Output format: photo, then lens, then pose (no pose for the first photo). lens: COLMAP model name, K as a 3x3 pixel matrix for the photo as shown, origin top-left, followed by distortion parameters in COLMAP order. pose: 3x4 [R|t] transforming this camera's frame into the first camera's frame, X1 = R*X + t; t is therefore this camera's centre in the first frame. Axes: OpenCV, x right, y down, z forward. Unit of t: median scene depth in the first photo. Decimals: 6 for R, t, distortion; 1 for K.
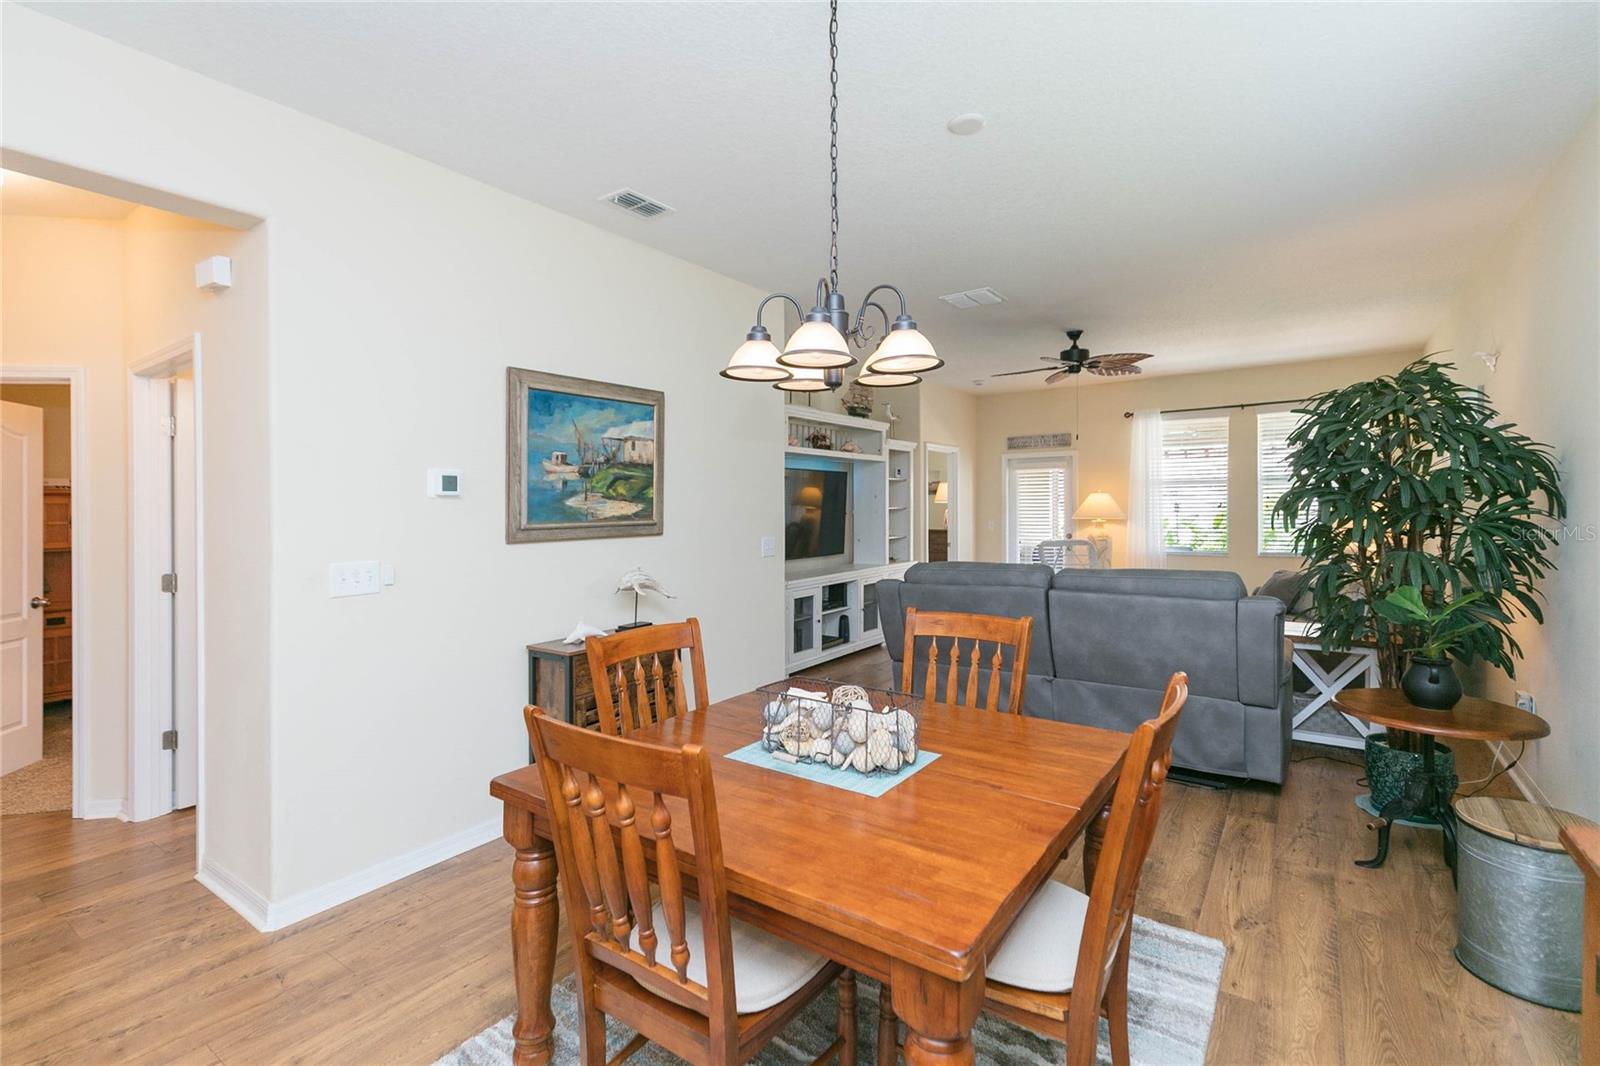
lens RADIAL K [[730.0, 0, 796.8], [0, 730.0, 517.1], [0, 0, 1]] dist [0.003718, -0.002754]
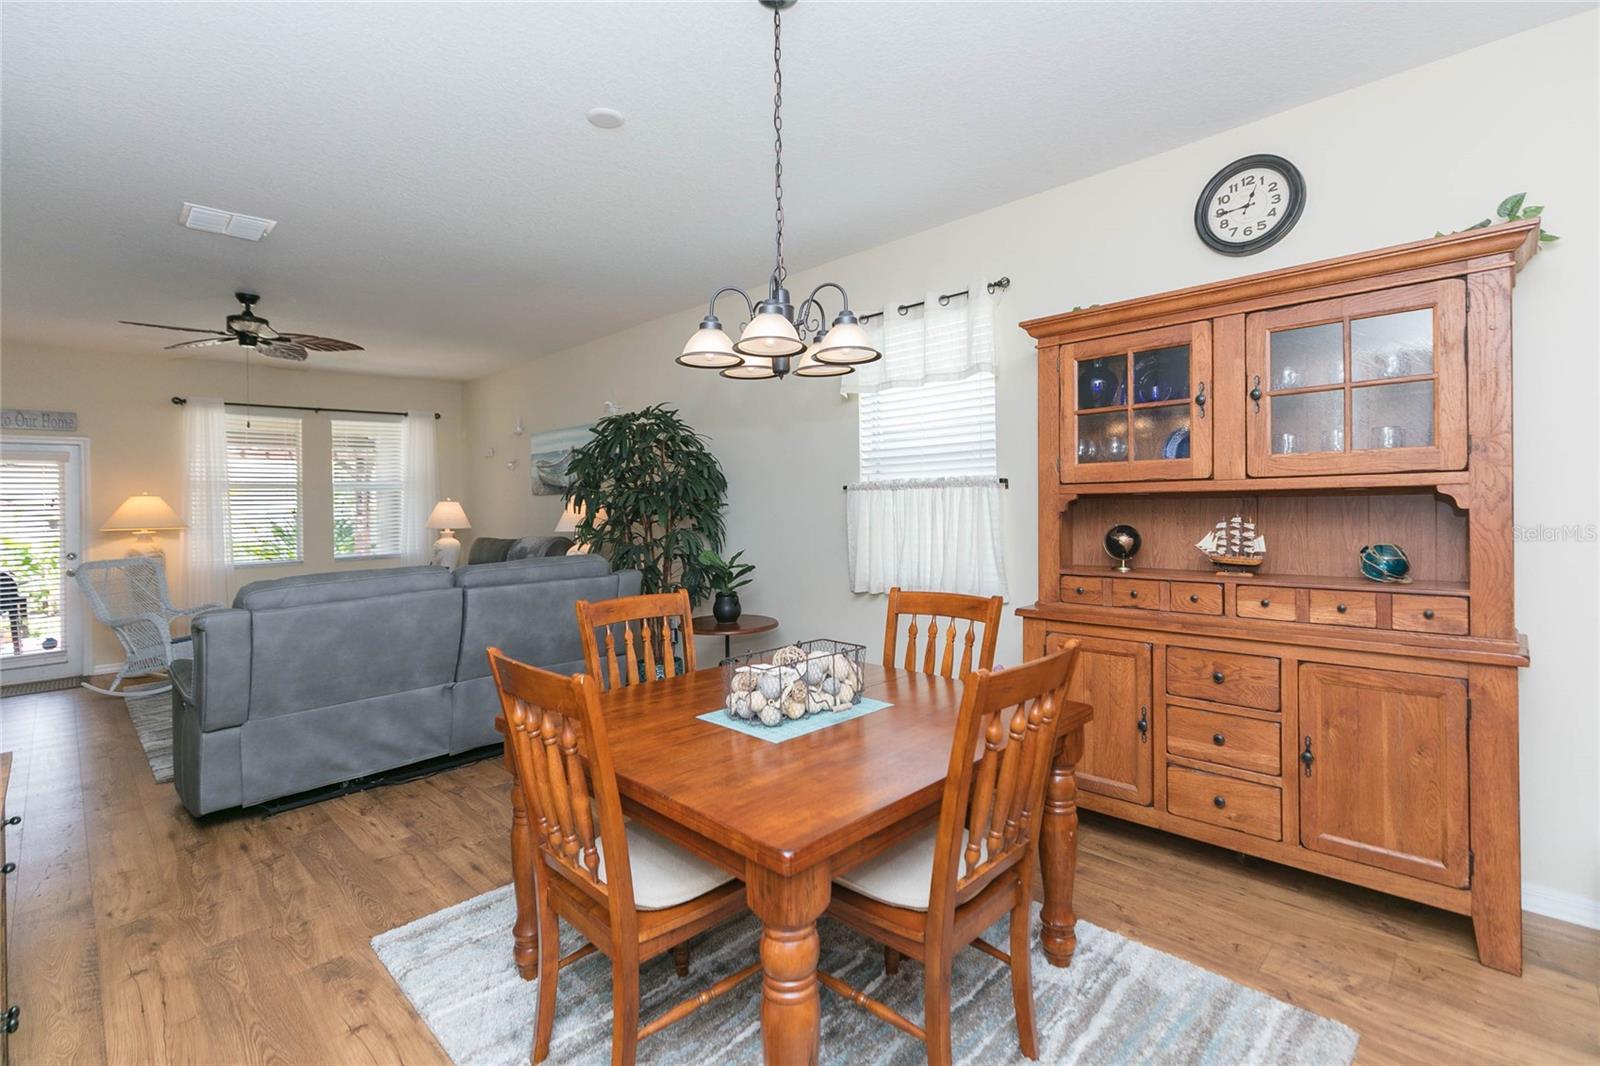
lens RADIAL K [[730.0, 0, 795.7], [0, 730.0, 529.7], [0, 0, 1]] dist [0.003718, -0.002754]
pose [[0.173438, -0.028649, 0.984428, -0.519096], [0.031300, 0.999232, 0.023566, 0.012799], [-0.984347, 0.026725, 0.174201, 0.403671]]
